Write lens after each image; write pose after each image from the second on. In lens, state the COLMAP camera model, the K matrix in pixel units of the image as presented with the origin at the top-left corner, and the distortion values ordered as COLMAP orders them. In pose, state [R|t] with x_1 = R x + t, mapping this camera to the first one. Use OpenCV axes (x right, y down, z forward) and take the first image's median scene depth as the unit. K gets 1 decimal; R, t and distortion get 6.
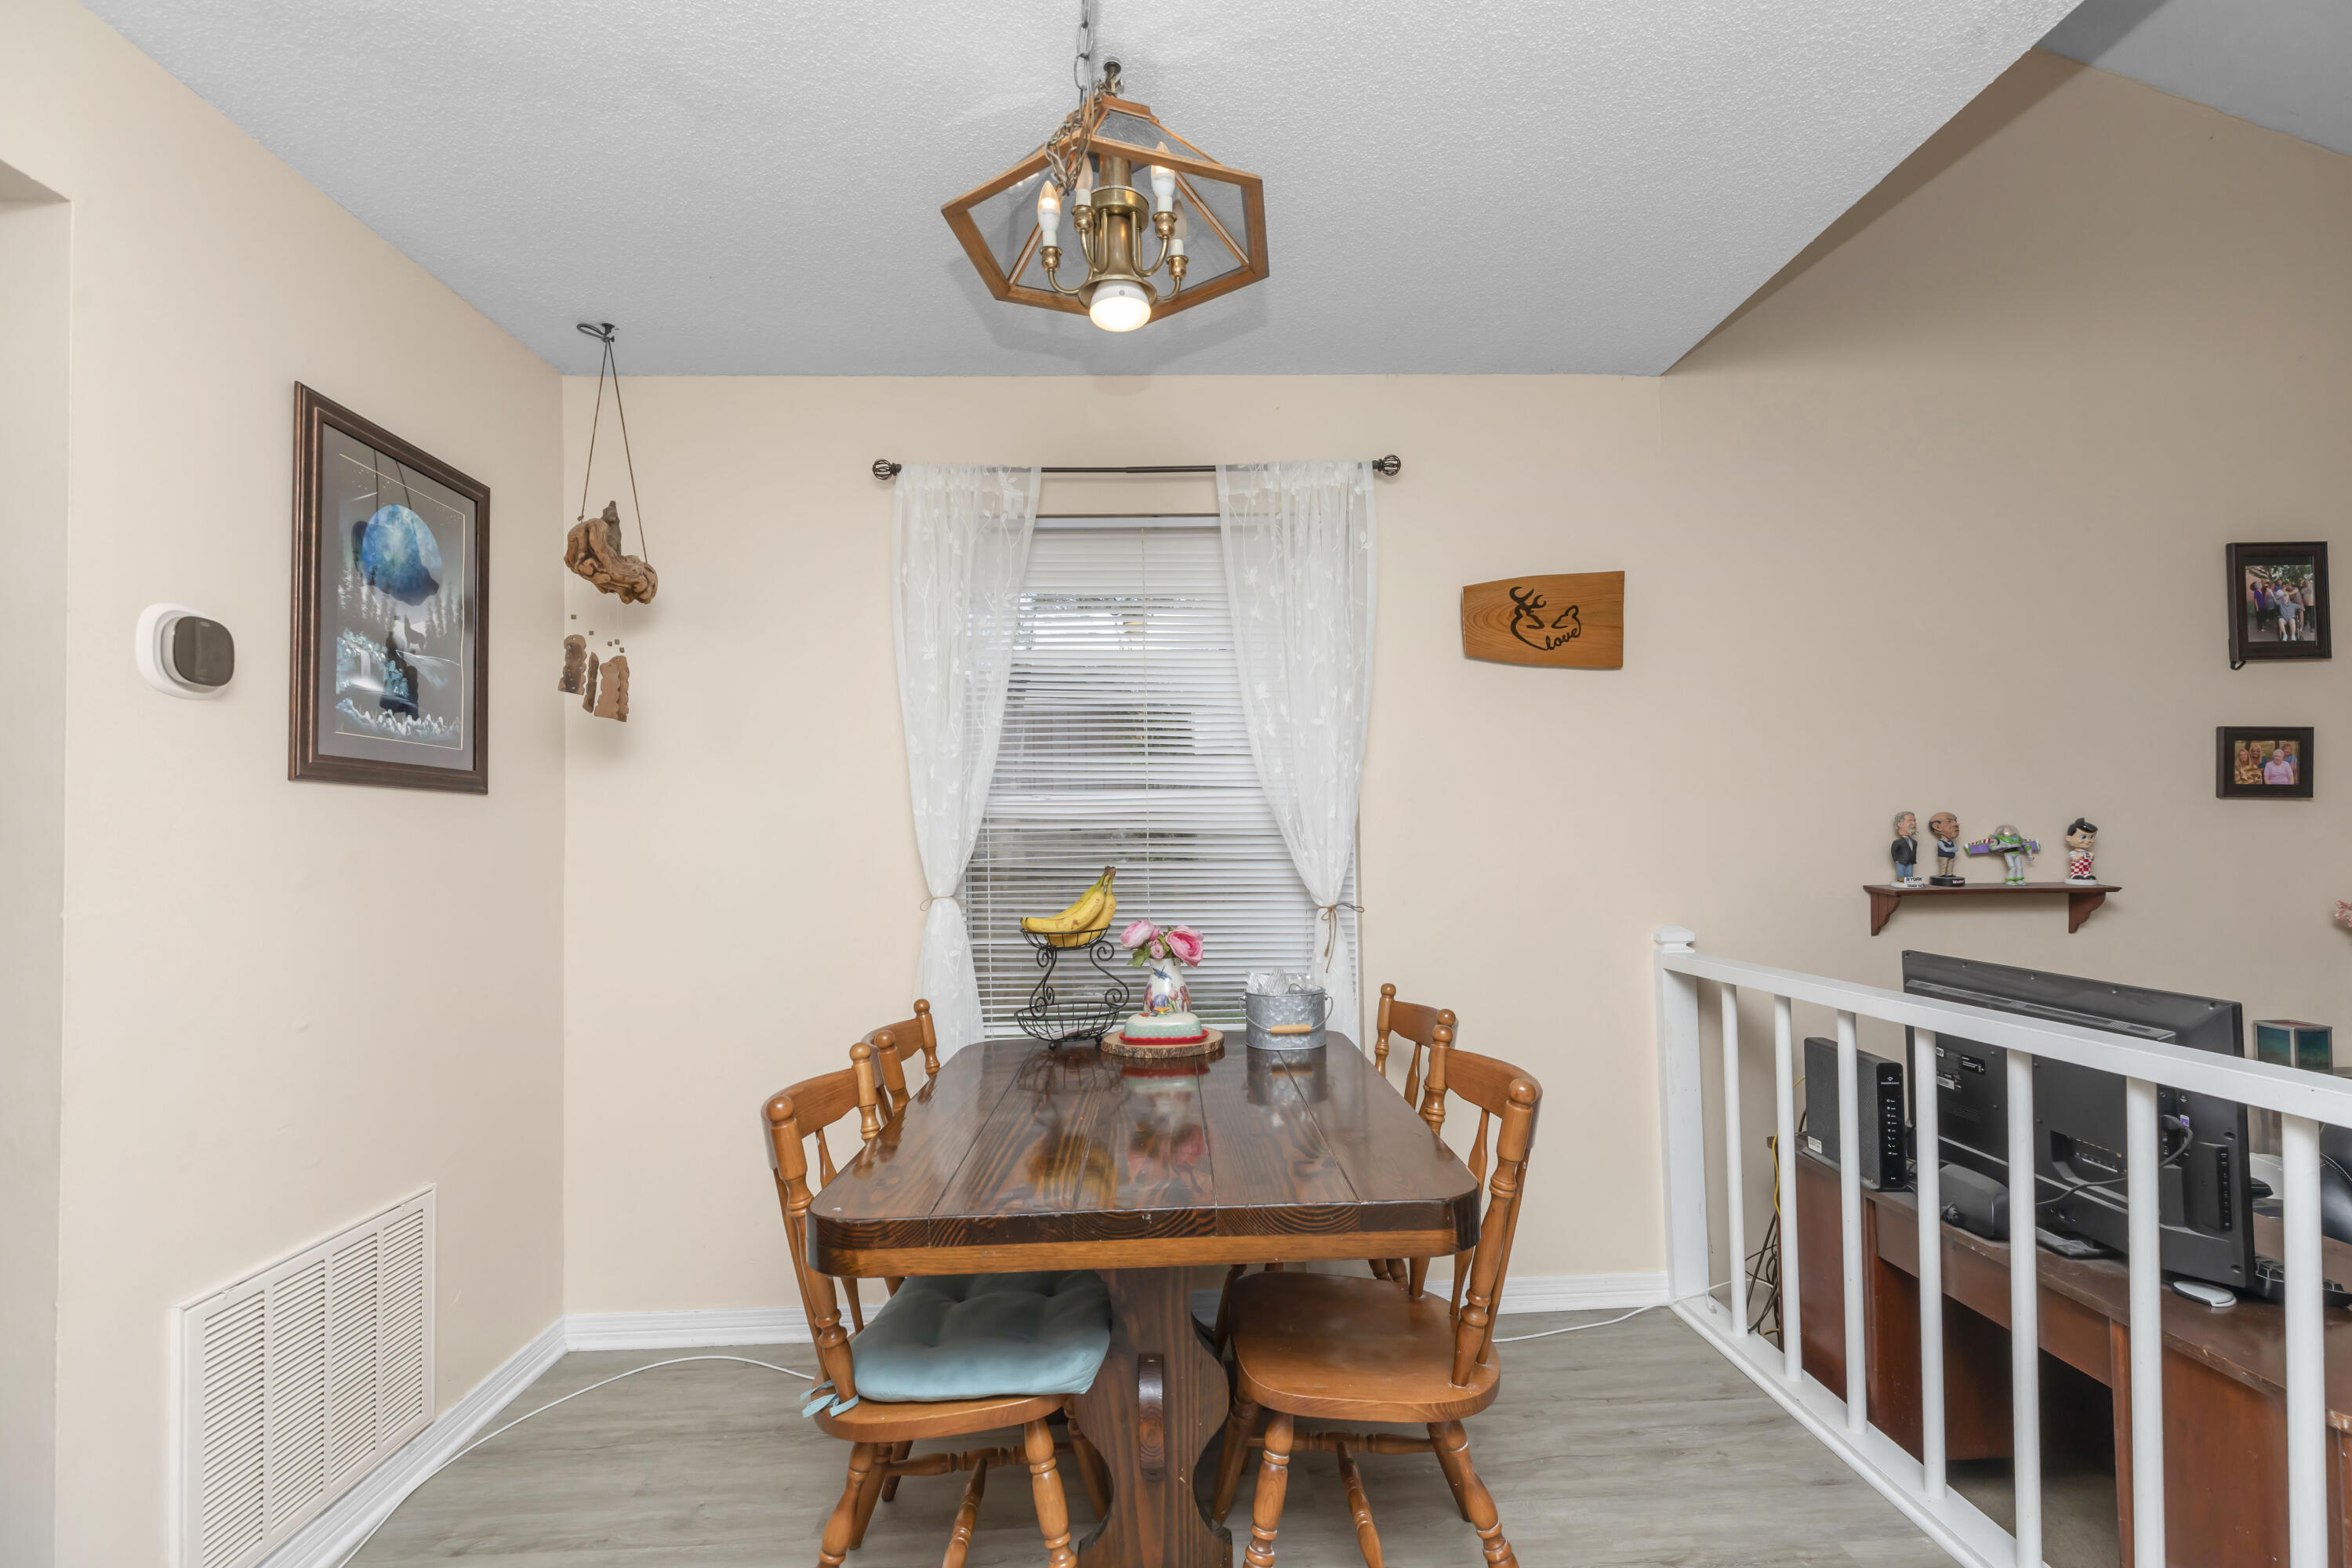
lens RADIAL K [[1061.6, 0, 1200.3], [0, 1061.6, 797.5], [0, 0, 1]] dist [0.006236, 0.000534]
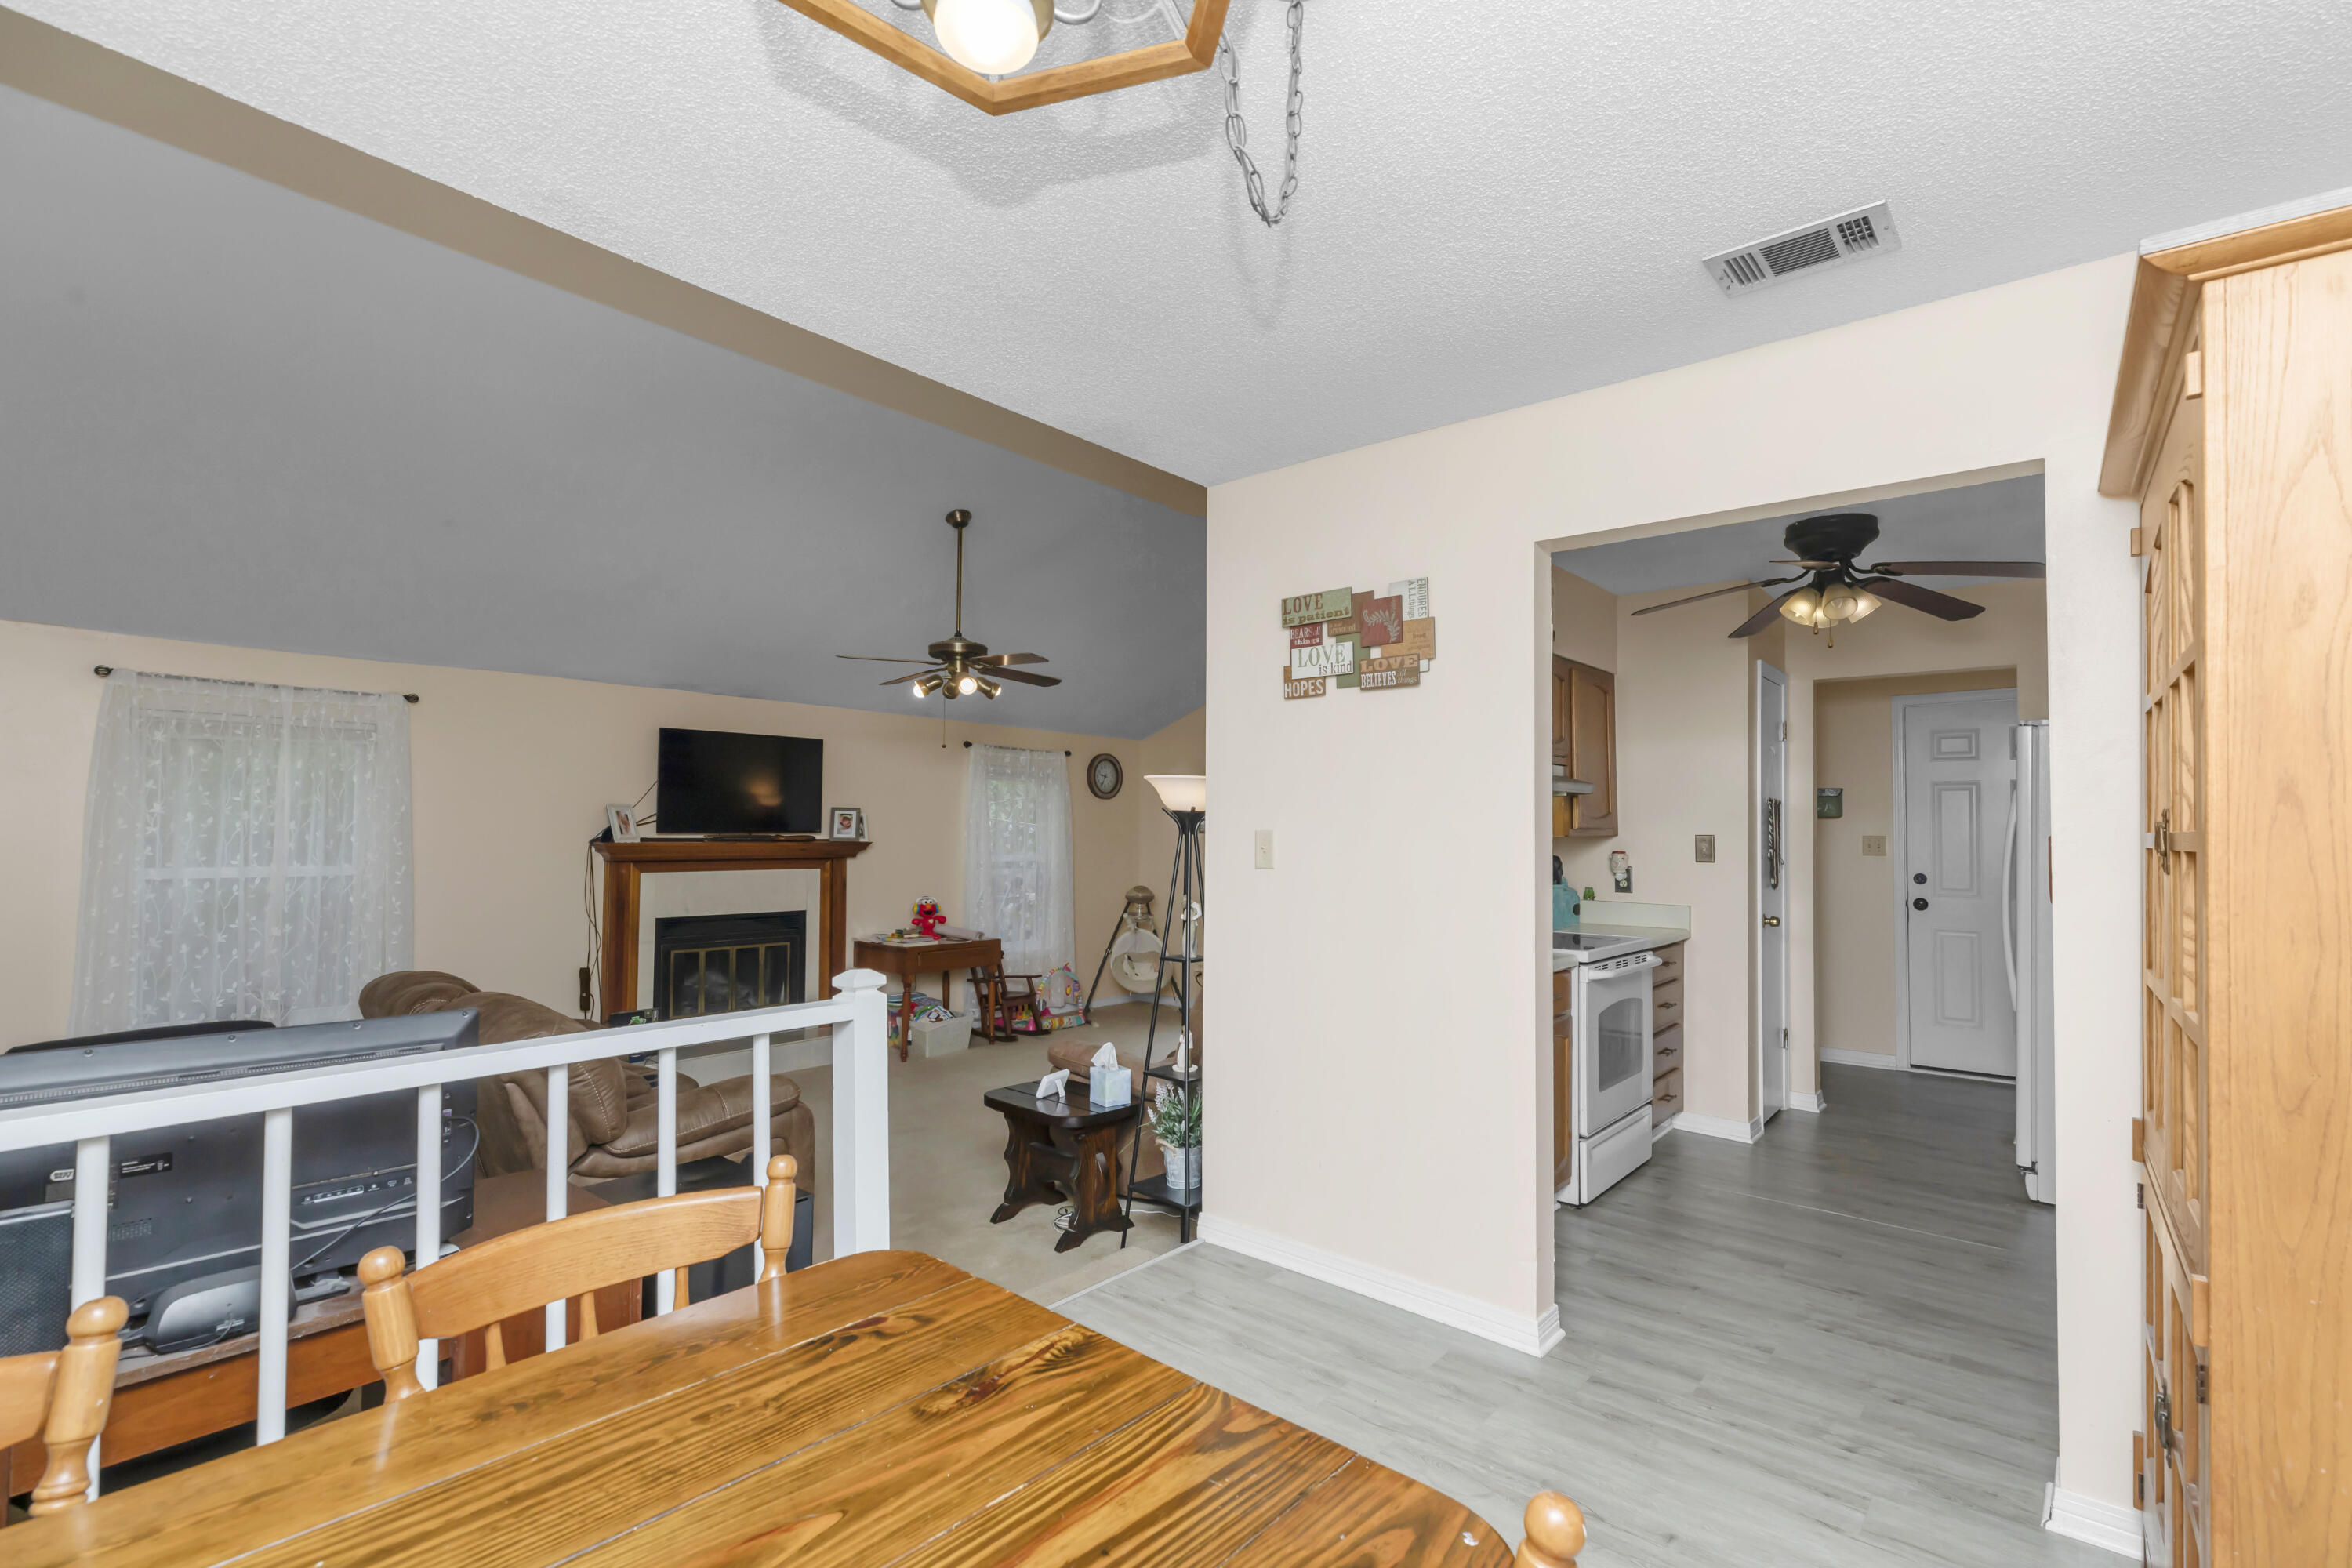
lens RADIAL K [[1061.6, 0, 1187.1], [0, 1061.6, 811.2], [0, 0, 1]] dist [0.006236, 0.000534]
pose [[-0.730187, 0.027507, 0.682694, -0.373490], [-0.019543, 0.997940, -0.061110, 0.011235], [-0.682968, -0.057963, -0.728145, 0.934930]]
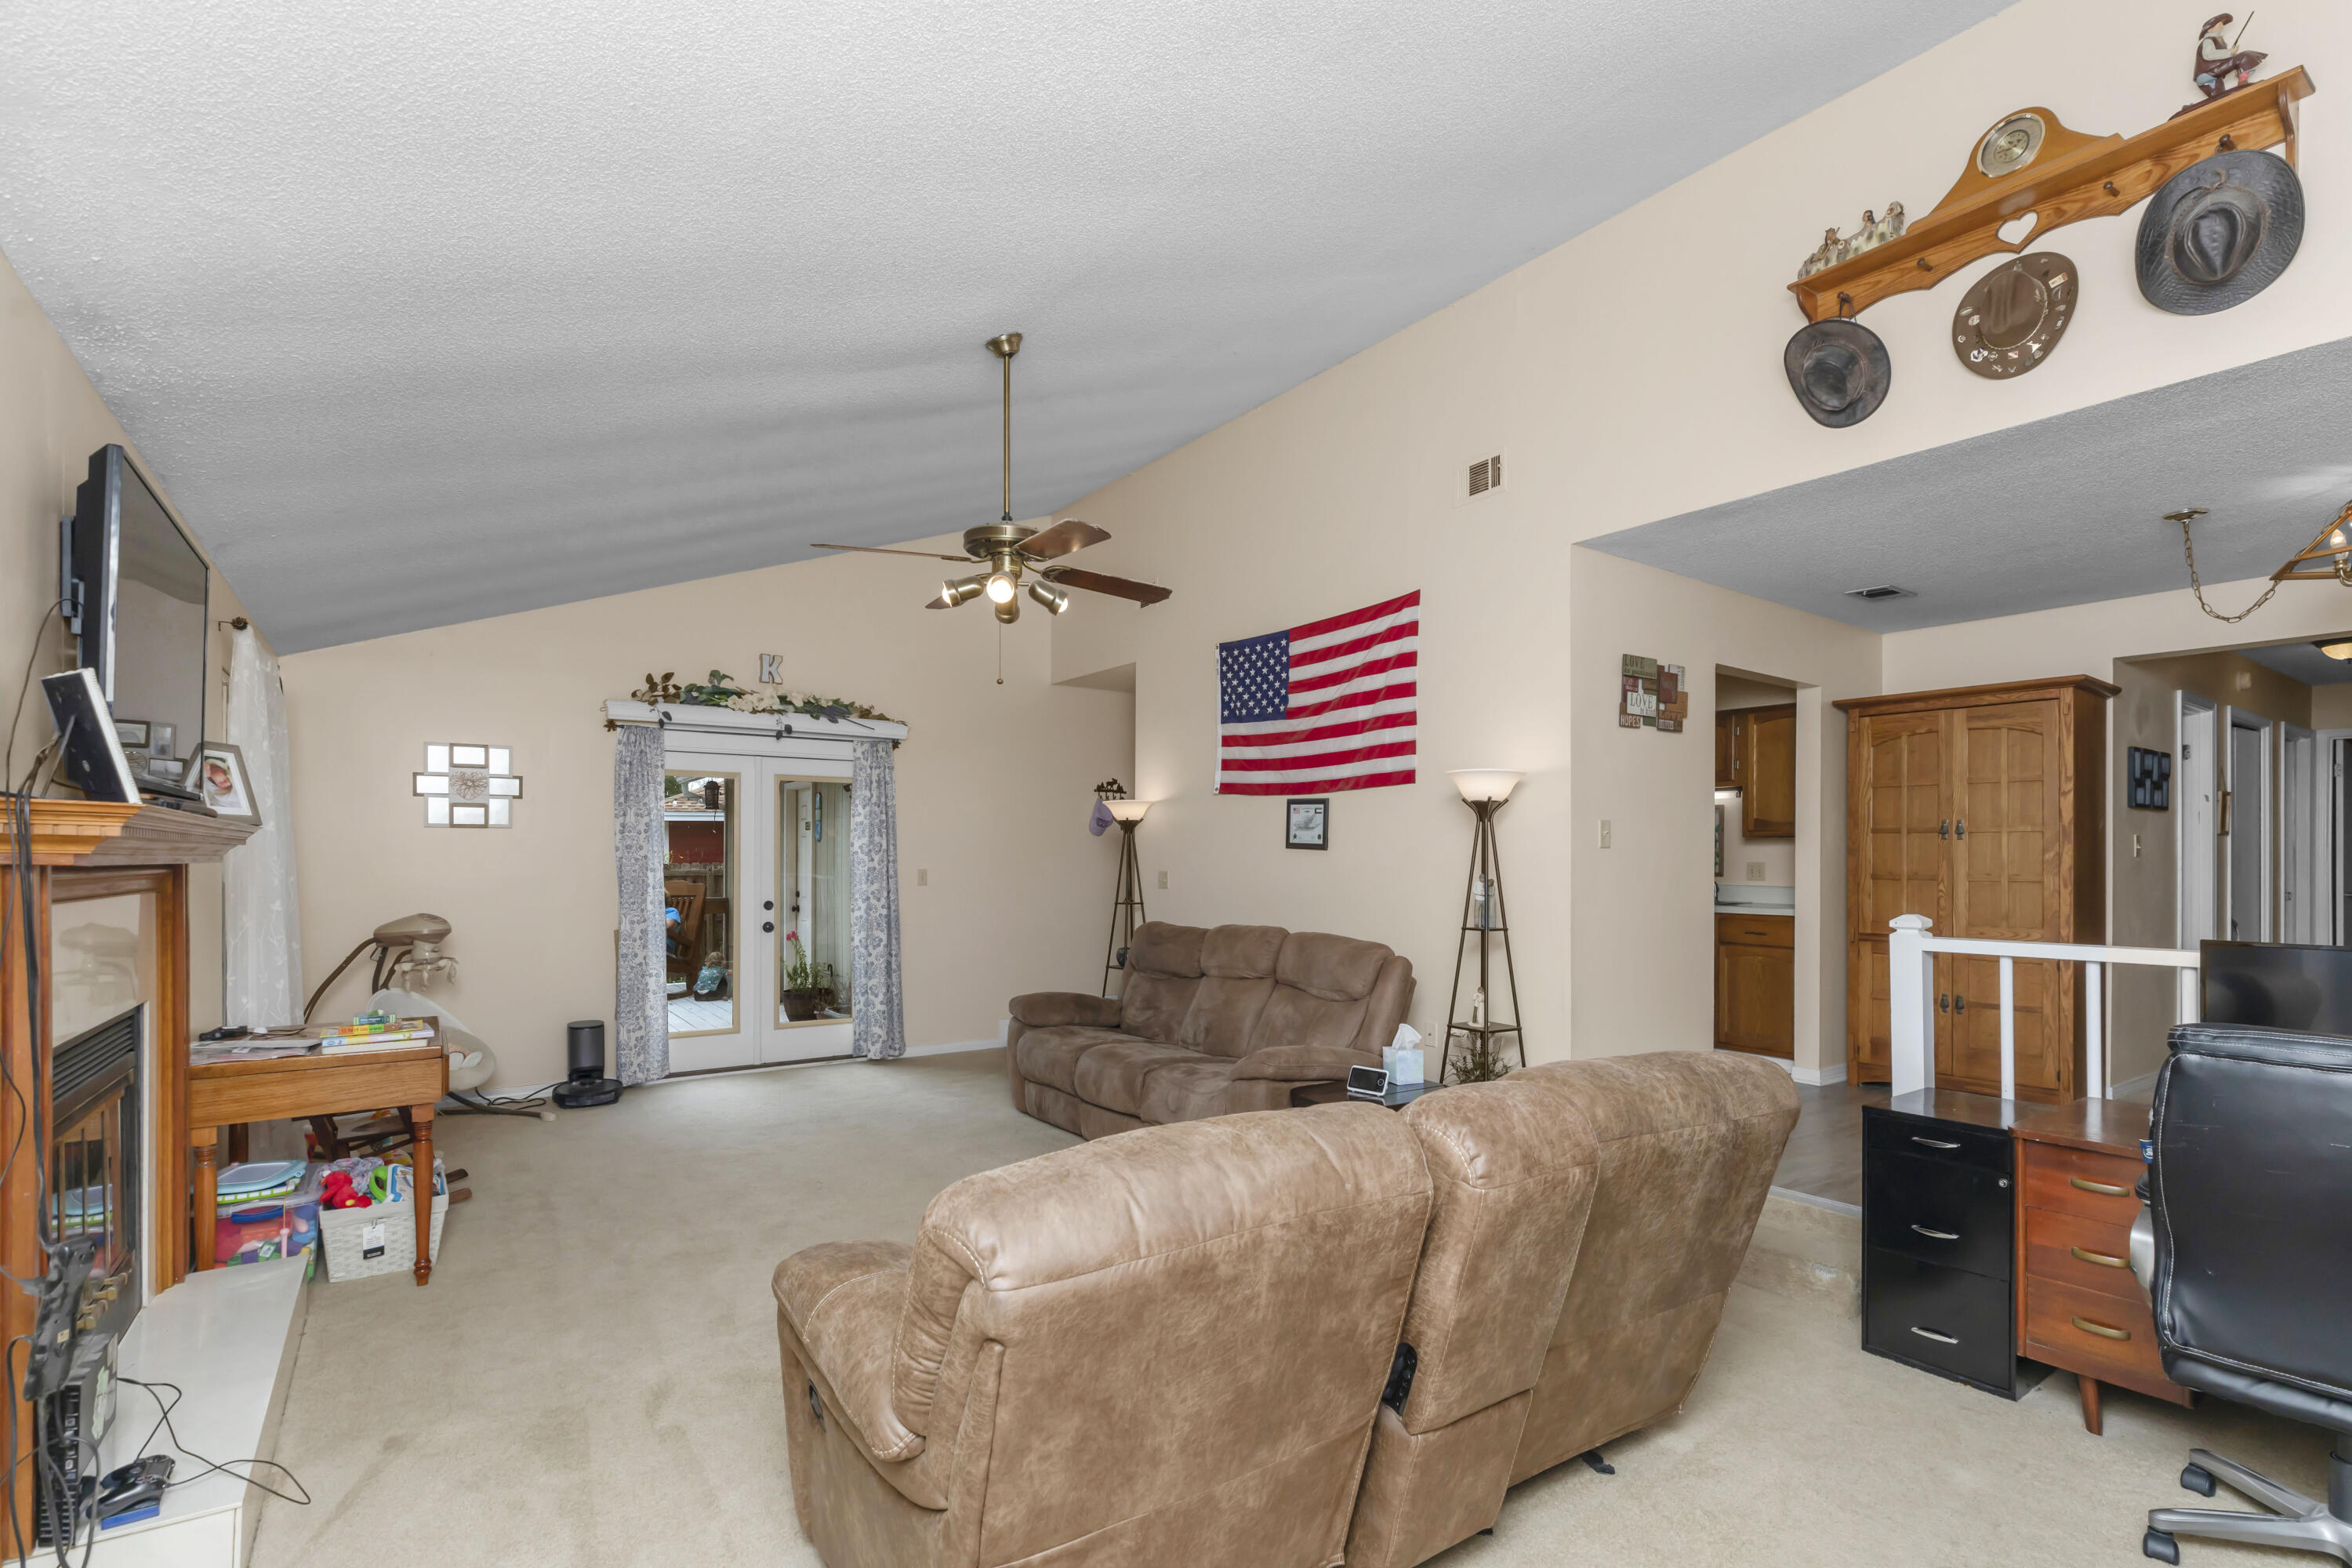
lens RADIAL K [[1061.6, 0, 1224.3], [0, 1061.6, 859.2], [0, 0, 1]] dist [0.006236, 0.000534]
pose [[-0.832831, 0.015664, -0.553305, 2.138869], [0.030511, 0.999379, -0.017633, 0.031118], [0.552685, -0.031567, -0.832792, 1.042863]]
